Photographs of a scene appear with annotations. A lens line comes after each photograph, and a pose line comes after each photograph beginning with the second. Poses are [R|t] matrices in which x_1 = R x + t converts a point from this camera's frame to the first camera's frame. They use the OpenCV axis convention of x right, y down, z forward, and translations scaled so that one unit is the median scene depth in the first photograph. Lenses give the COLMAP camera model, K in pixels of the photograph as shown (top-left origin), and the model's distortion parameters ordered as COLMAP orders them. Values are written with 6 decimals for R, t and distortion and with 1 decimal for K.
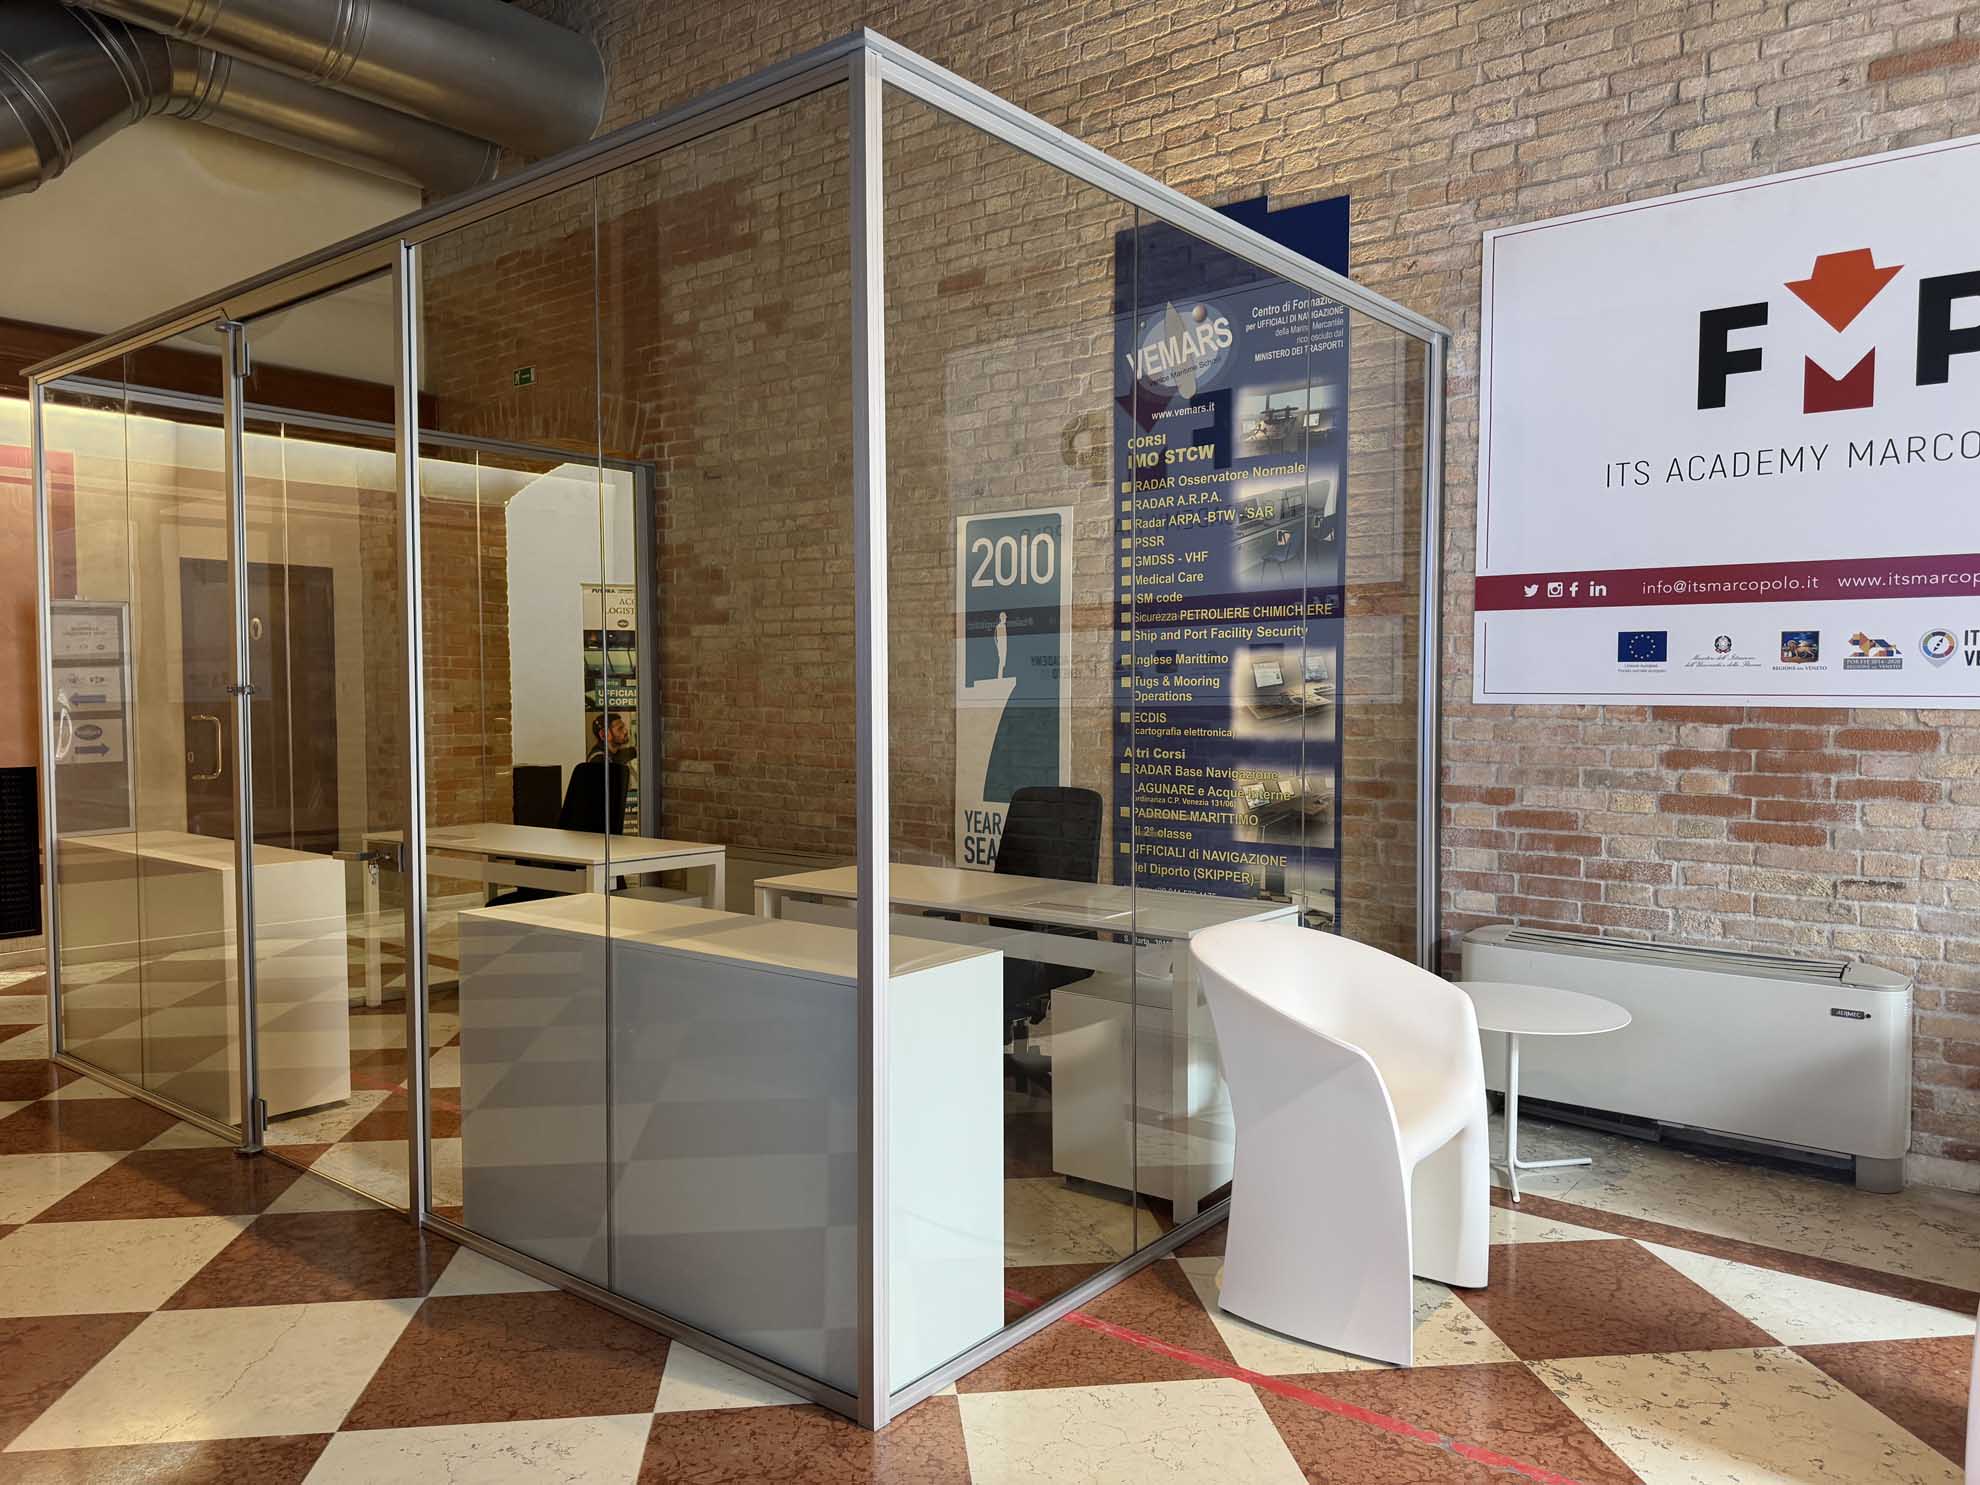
lens RADIAL K [[1387.2, 0, 978.4], [0, 1387.2, 765.3], [0, 0, 1]] dist [0.072284, -0.125855]
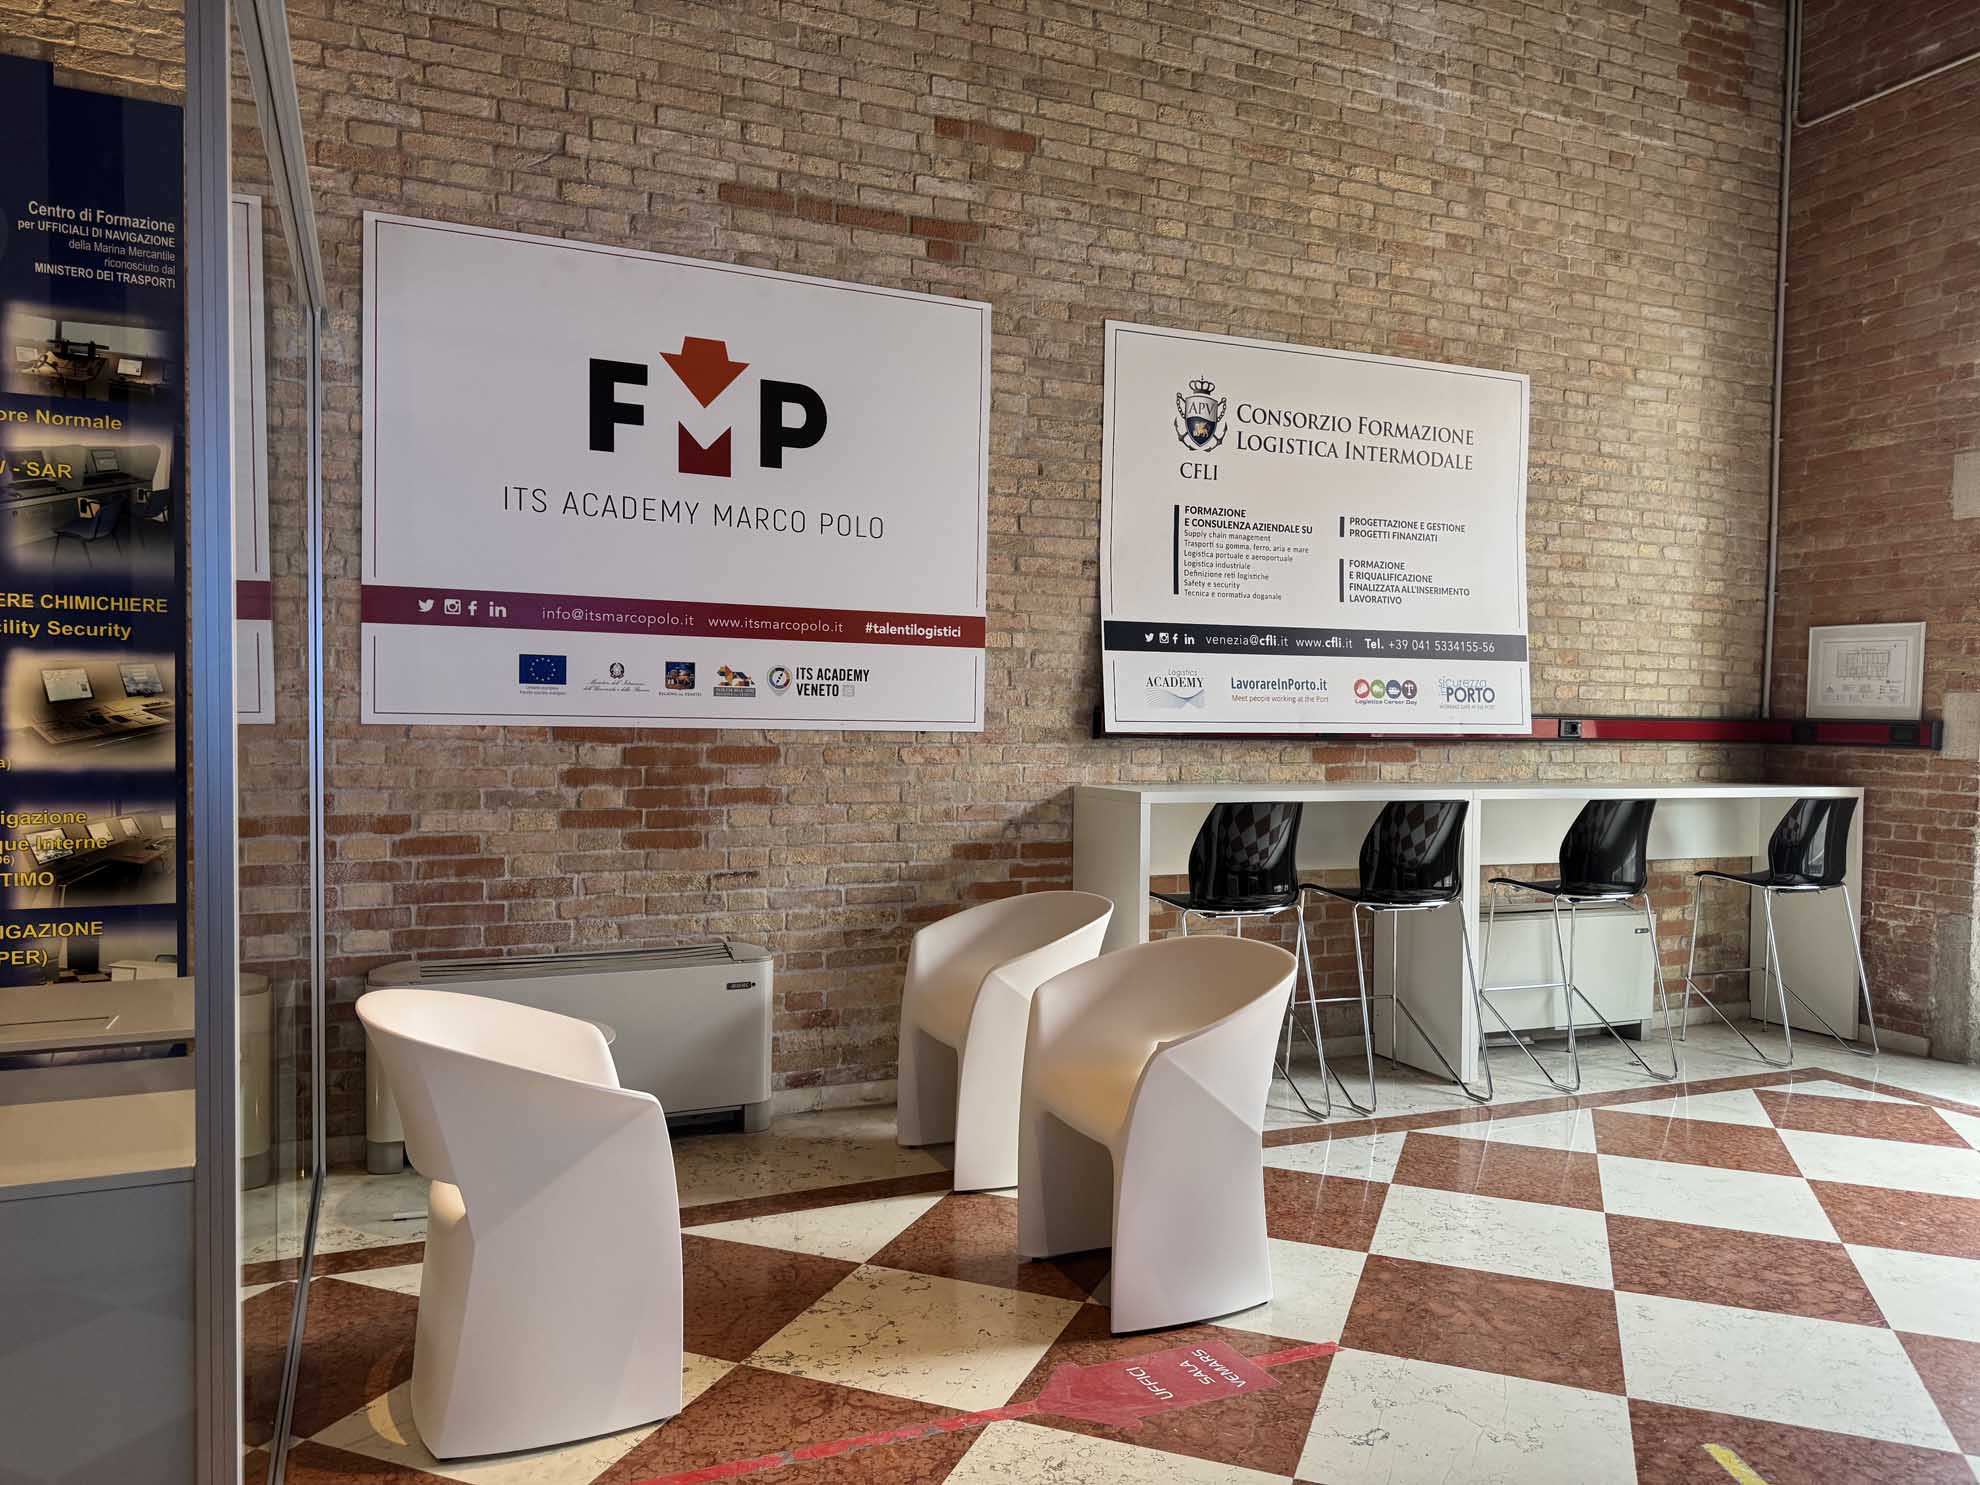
lens RADIAL K [[1406.4, 0, 995.1], [0, 1406.4, 750.9], [0, 0, 1]] dist [0.052365, -0.062256]
pose [[0.450077, -0.016440, 0.892838, -0.264490], [0.038147, 0.999272, -0.000830, -0.009574], [-0.892175, 0.034433, 0.450376, 0.204236]]
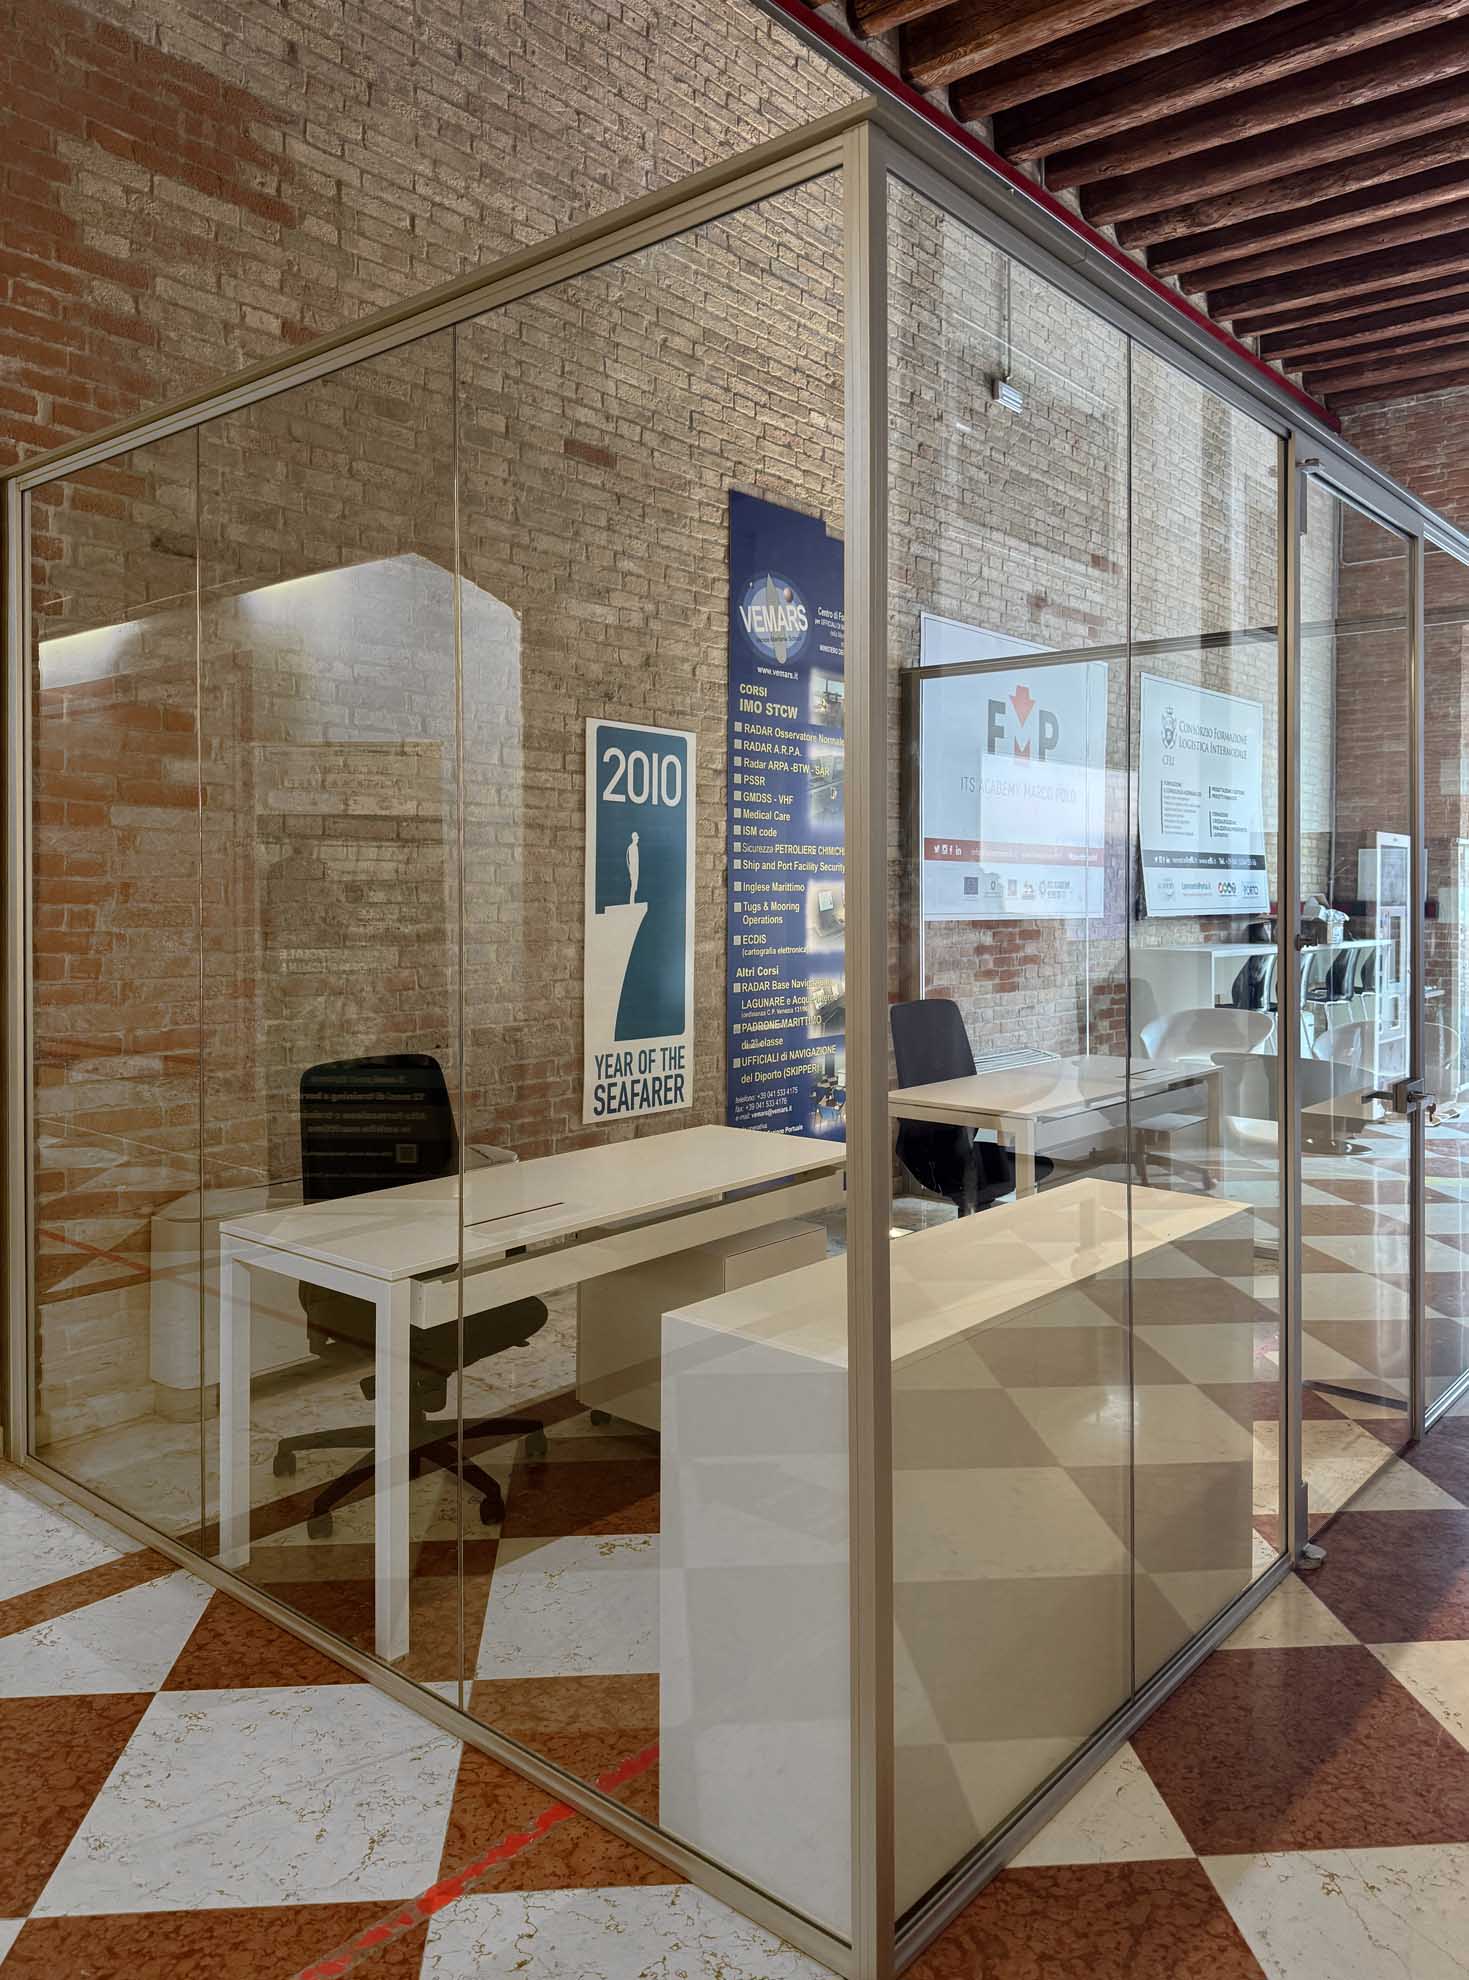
lens RADIAL K [[1436.0, 0, 774.1], [0, 1436.0, 916.3], [0, 0, 1]] dist [0.050639, -0.087966]
pose [[-0.006739, -0.015346, 0.999860, -1.105415], [0.054118, 0.998411, 0.015689, -0.076015], [-0.998512, 0.054216, -0.005898, 1.082009]]
